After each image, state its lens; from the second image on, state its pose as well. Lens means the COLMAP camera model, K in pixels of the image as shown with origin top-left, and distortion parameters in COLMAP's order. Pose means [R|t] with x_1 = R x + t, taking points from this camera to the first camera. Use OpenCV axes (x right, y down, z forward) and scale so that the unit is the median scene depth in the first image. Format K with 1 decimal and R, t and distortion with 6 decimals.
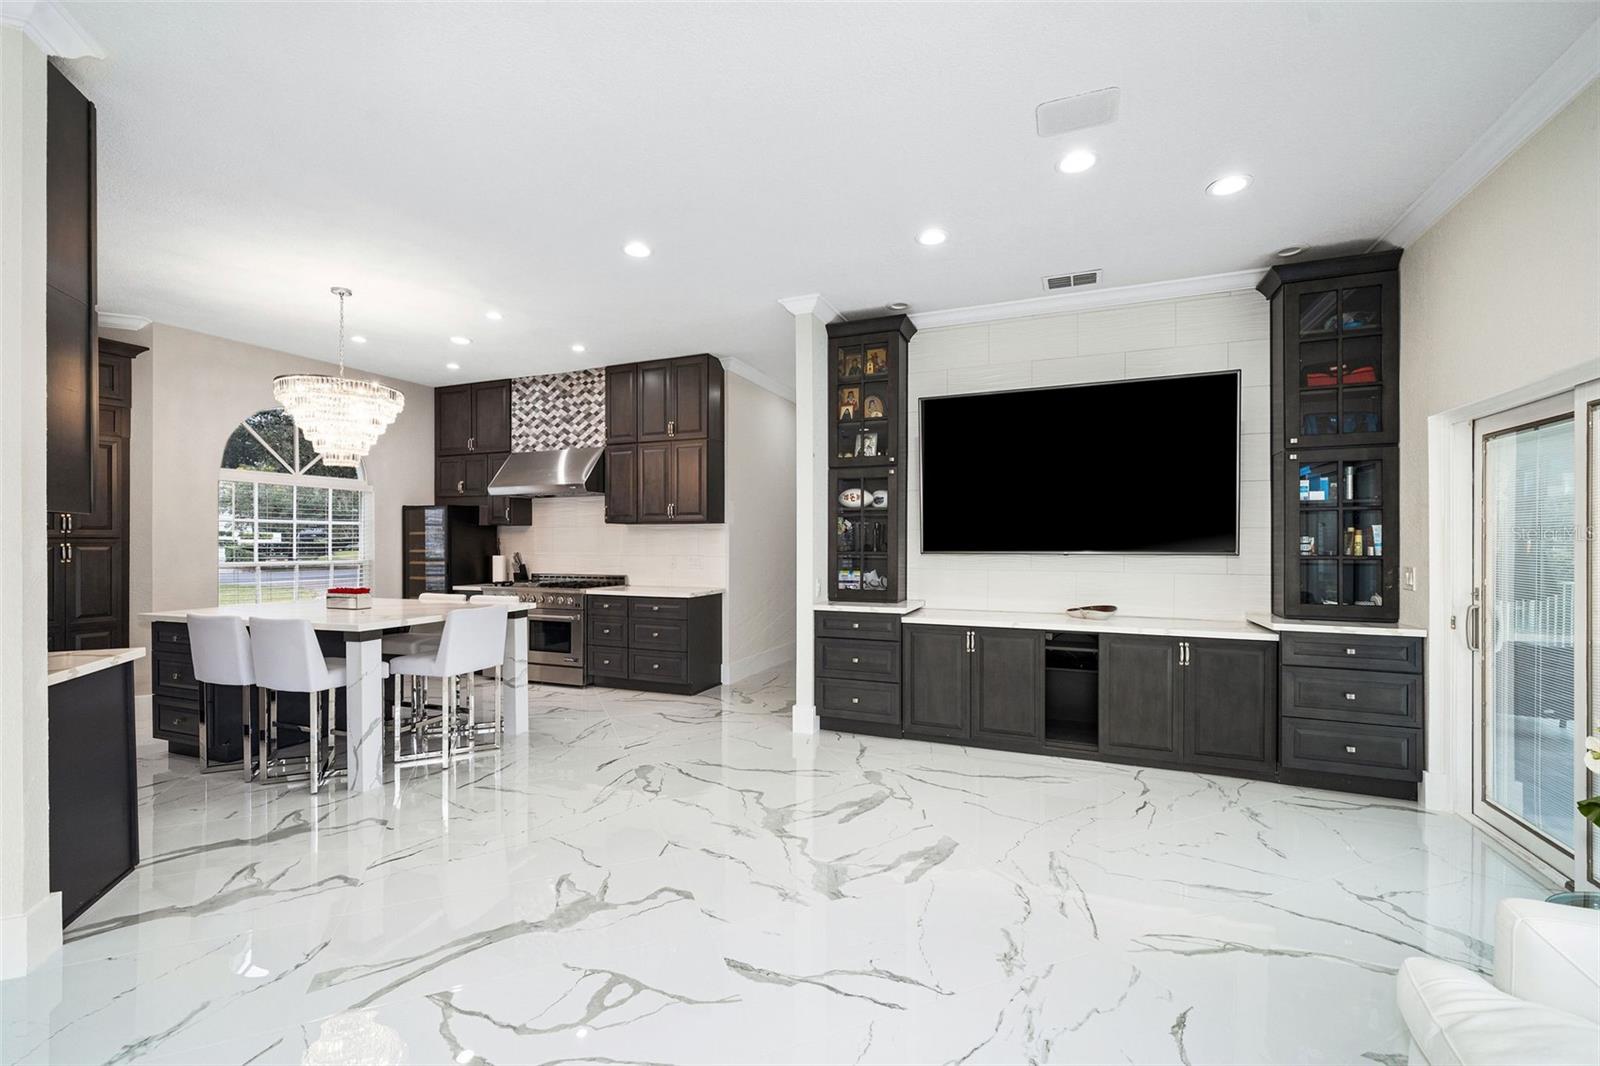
lens RADIAL K [[664.6, 0, 799.3], [0, 664.6, 541.9], [0, 0, 1]] dist [0.000179, 0.000314]
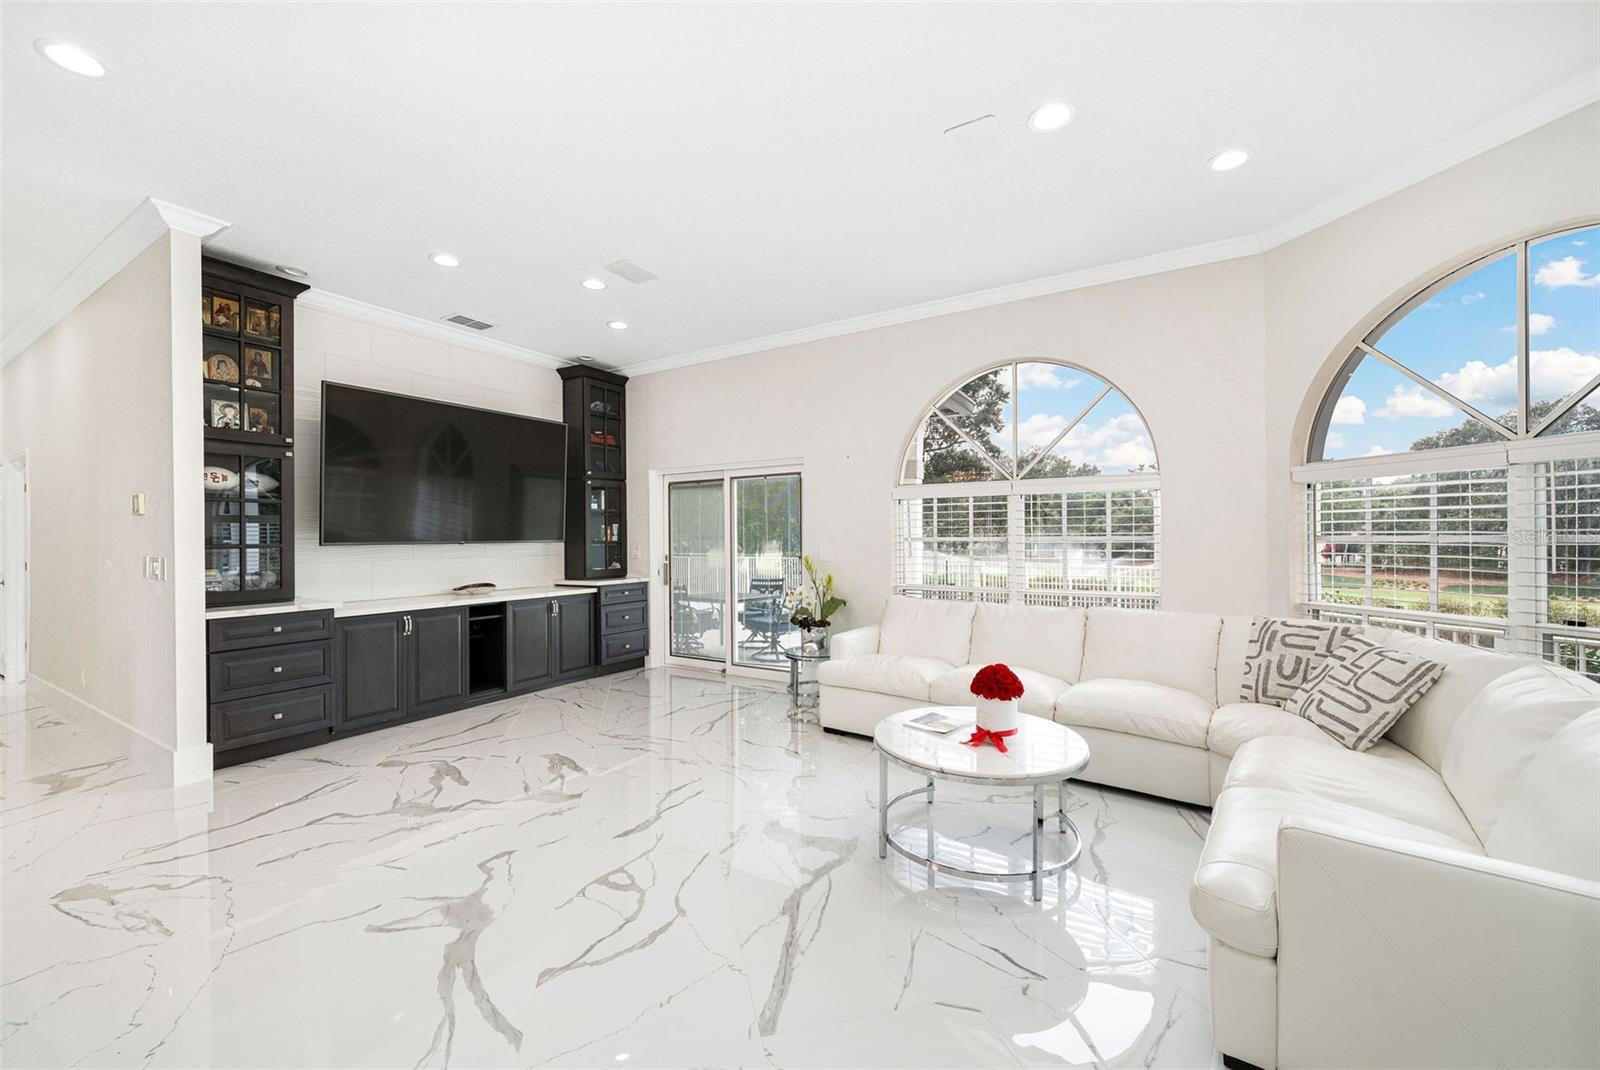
lens RADIAL K [[624.5, 0, 800.0], [0, 624.5, 535.0], [0, 0, 1]] dist [-0.000934, -0.000173]
pose [[0.150523, 0.001222, 0.988606, -0.430365], [0.007634, 0.999968, -0.002399, 0.007212], [-0.988577, 0.007908, 0.150509, 0.143940]]
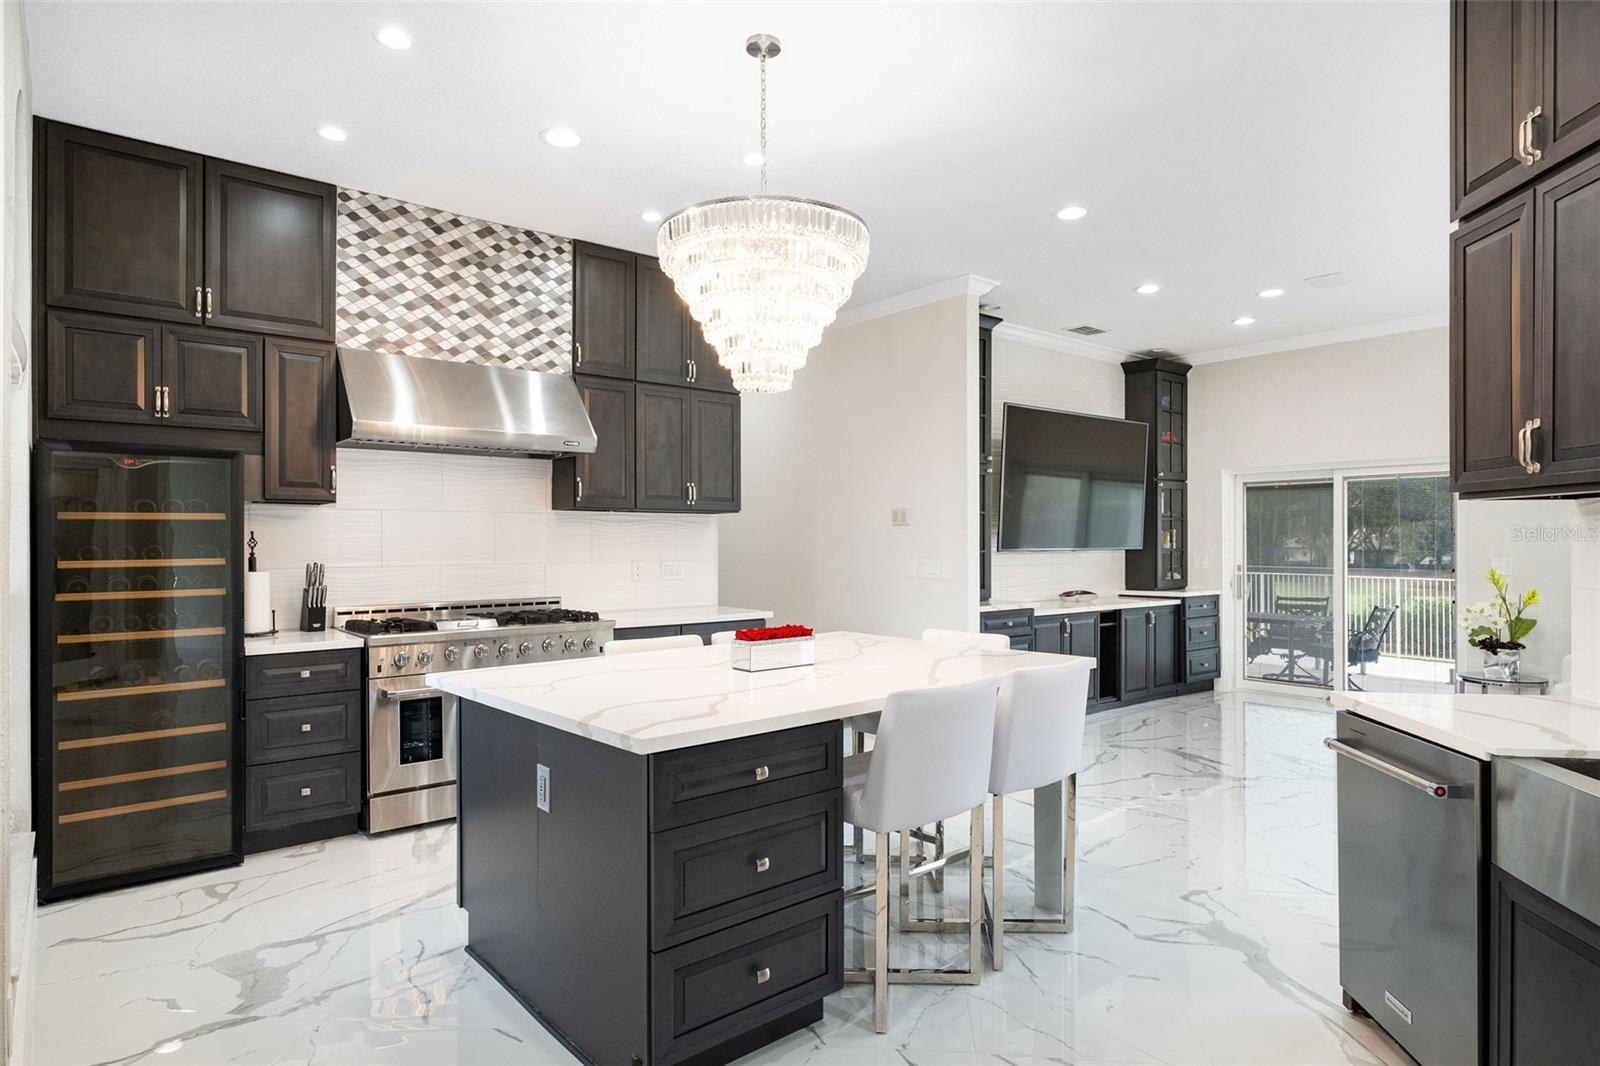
lens RADIAL K [[904.0, 0, 800.4], [0, 904.0, 541.2], [0, 0, 1]] dist [0.001313, 0.000024]
pose [[0.470229, -0.000471, 0.882544, -0.885793], [0.000344, 1.000000, 0.000350, 0.000712], [-0.882544, 0.000139, 0.470229, 0.446780]]
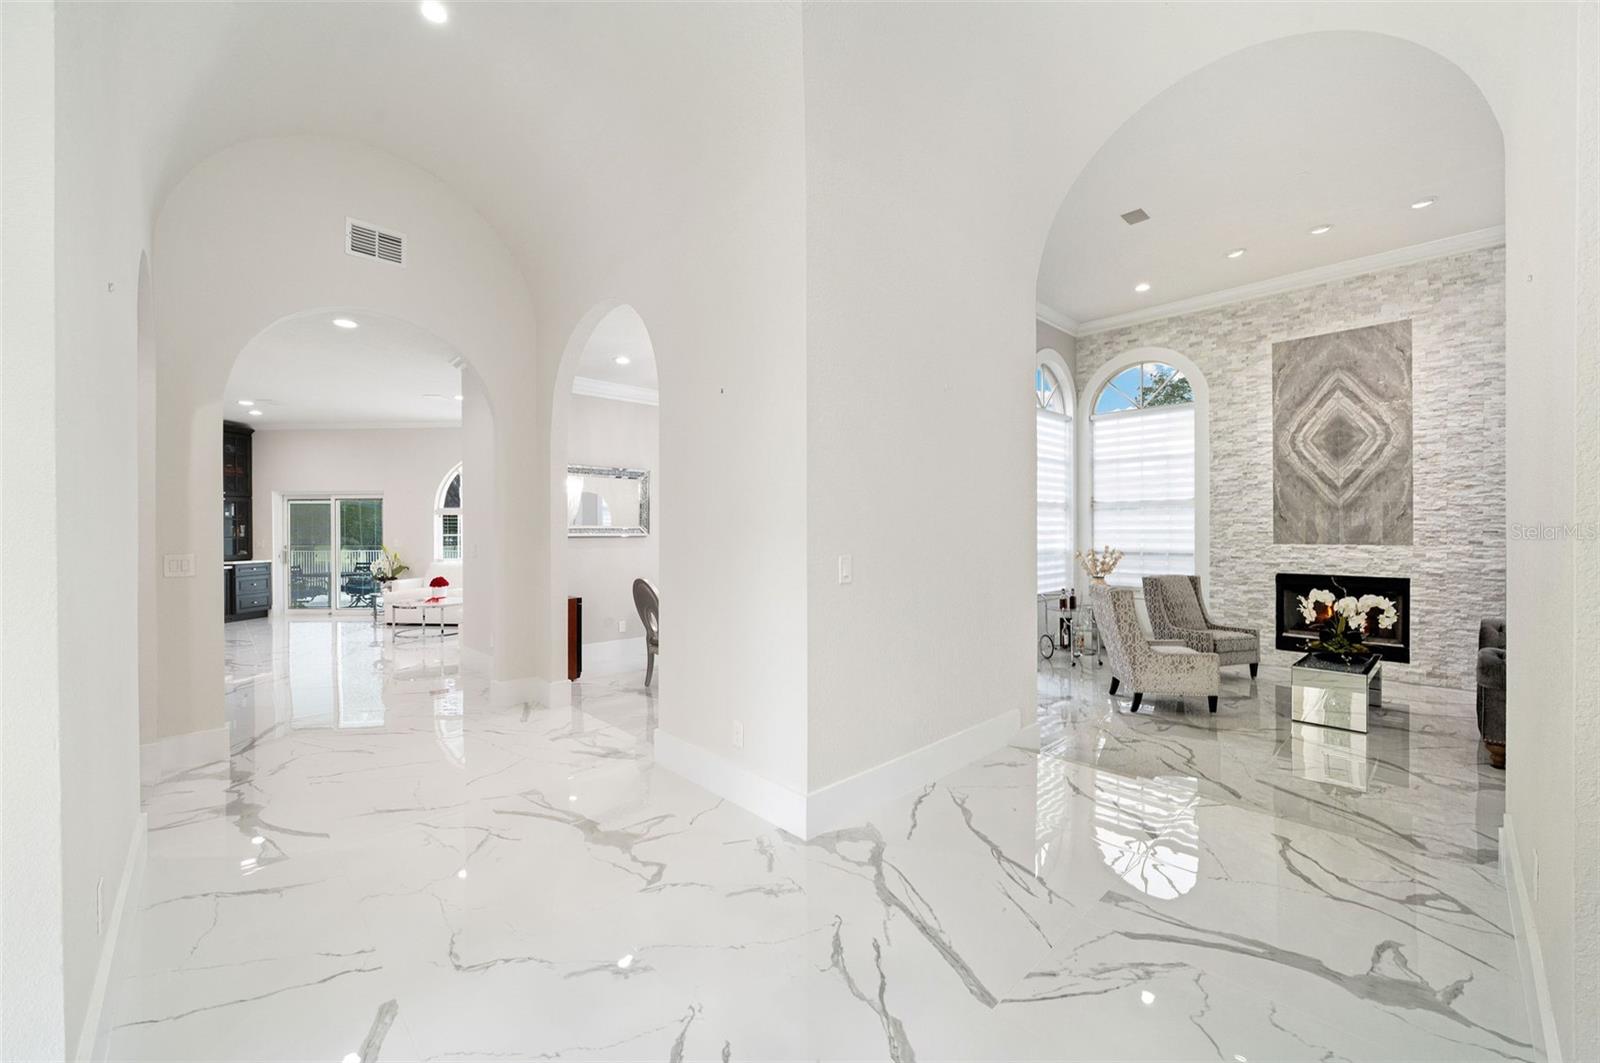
lens RADIAL K [[624.5, 0, 800.0], [0, 624.5, 531.5], [0, 0, 1]] dist [-0.000934, -0.000173]
pose [[-0.356513, -0.001361, 0.934289, -1.392744], [0.004121, 0.999987, 0.003029, 0.000867], [-0.934281, 0.004930, -0.356503, -0.140822]]
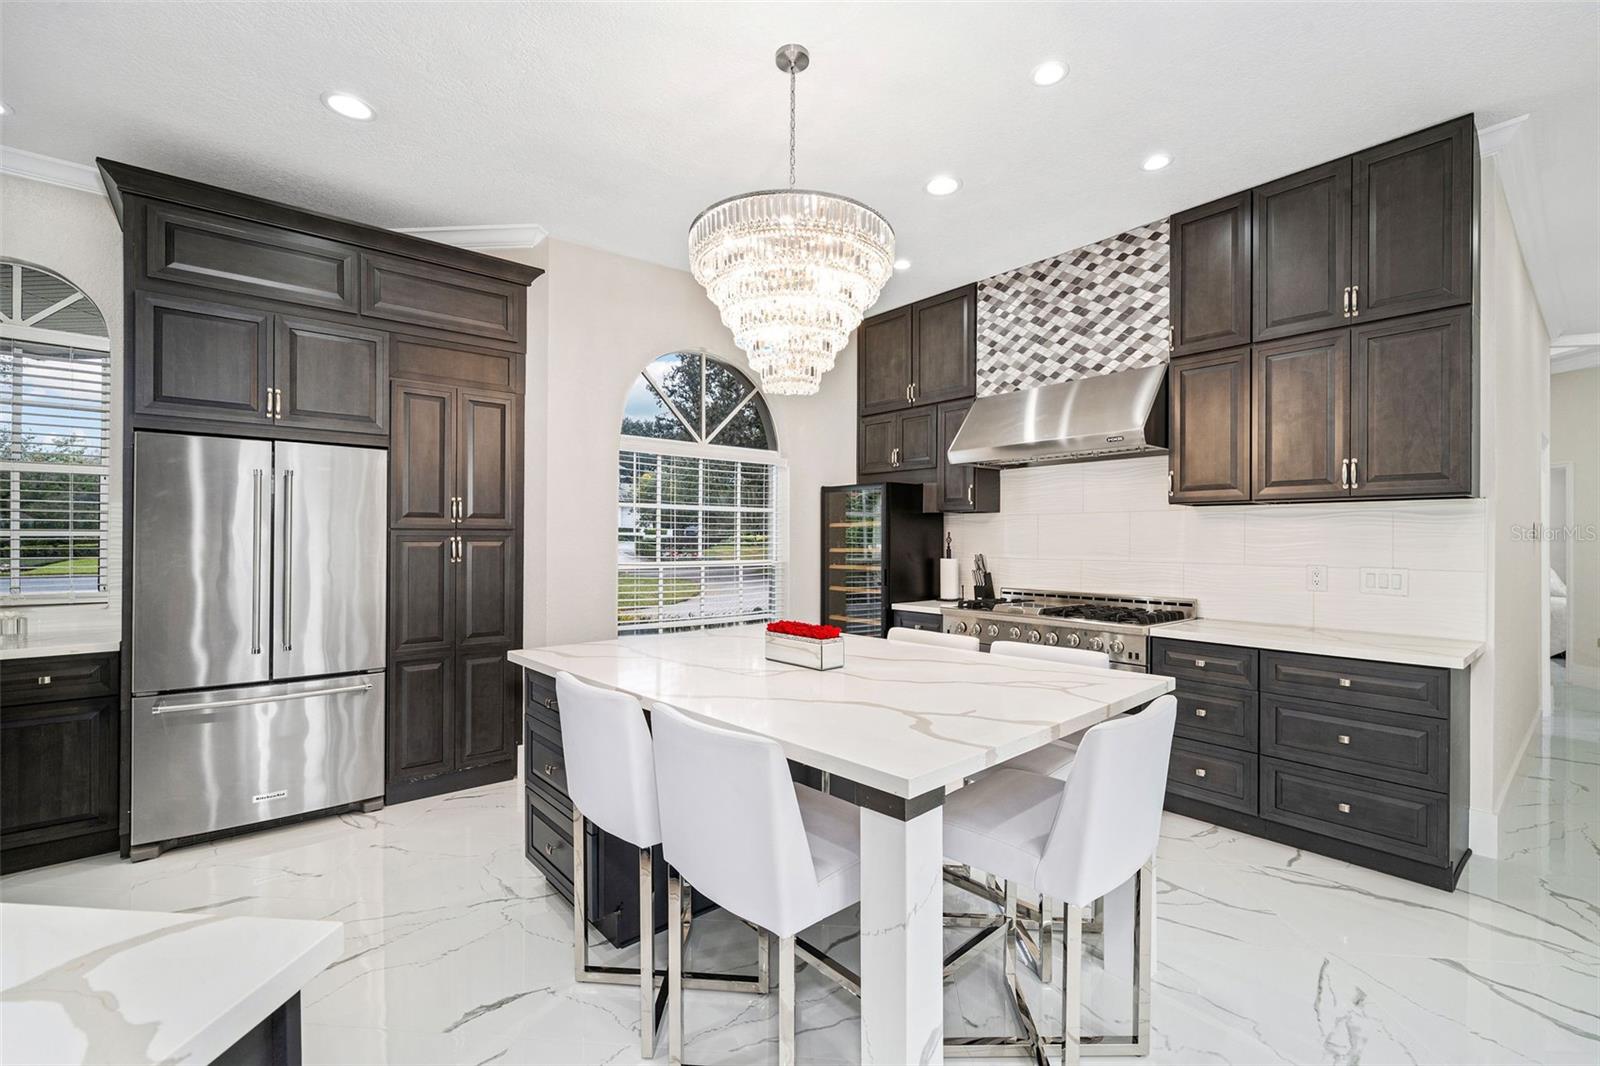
lens RADIAL K [[681.6, 0, 802.5], [0, 681.6, 537.5], [0, 0, 1]] dist [0.000263, 0.000037]
pose [[0.890112, 0.003480, -0.455729, -0.300082], [-0.004647, 0.999988, -0.001440, 0.001525], [0.455719, 0.003399, 0.890117, 0.362984]]
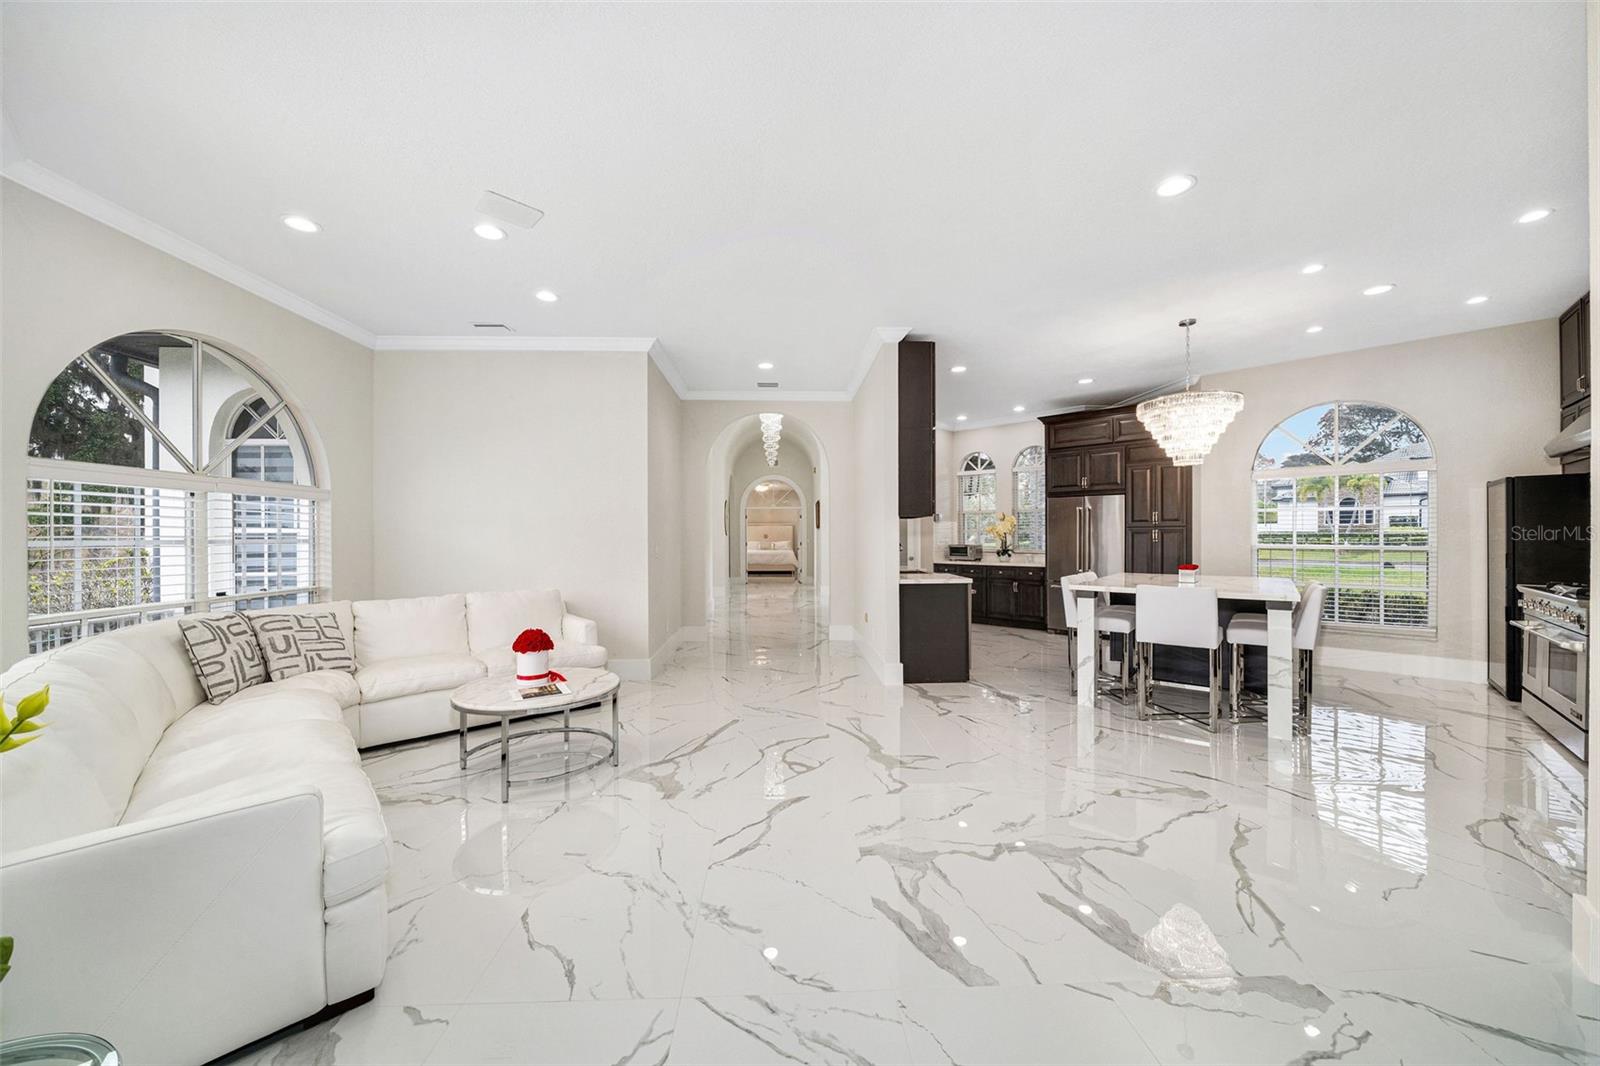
lens RADIAL K [[563.2, 0, 798.2], [0, 563.2, 535.8], [0, 0, 1]] dist [-0.001384, -0.000096]
pose [[-0.350109, 0.001260, -0.936708, 0.367130], [0.004271, 0.999991, -0.000251, 0.008996], [0.936699, -0.004089, -0.350111, 0.474077]]
